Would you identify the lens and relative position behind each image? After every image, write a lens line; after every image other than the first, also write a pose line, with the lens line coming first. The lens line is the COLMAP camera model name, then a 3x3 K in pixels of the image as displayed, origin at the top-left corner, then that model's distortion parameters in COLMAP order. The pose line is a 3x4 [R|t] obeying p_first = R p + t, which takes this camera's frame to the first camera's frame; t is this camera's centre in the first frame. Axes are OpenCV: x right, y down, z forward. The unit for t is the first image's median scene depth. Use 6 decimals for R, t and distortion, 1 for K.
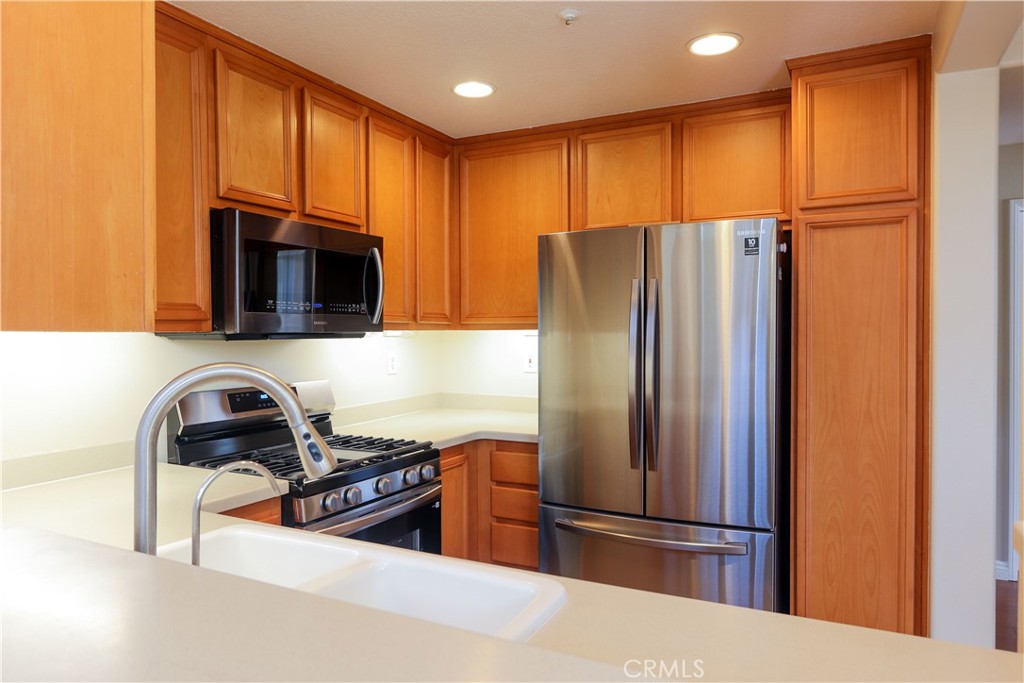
lens RADIAL K [[688.9, 0, 426.0], [0, 688.9, 339.3], [0, 0, 1]] dist [0.028468, 0.000952]
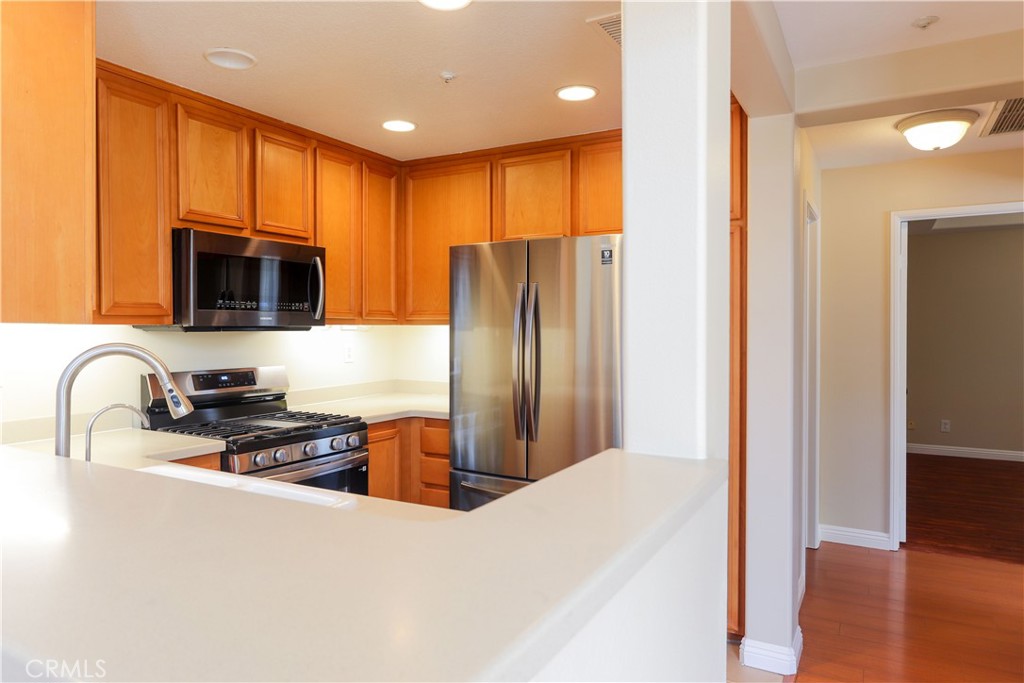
lens RADIAL K [[688.9, 0, 426.0], [0, 688.9, 339.3], [0, 0, 1]] dist [0.028468, 0.000952]
pose [[0.997410, 0.006831, -0.071599, 0.200893], [-0.006385, 0.999959, 0.006459, 0.003421], [0.071640, -0.005985, 0.997413, -0.195353]]
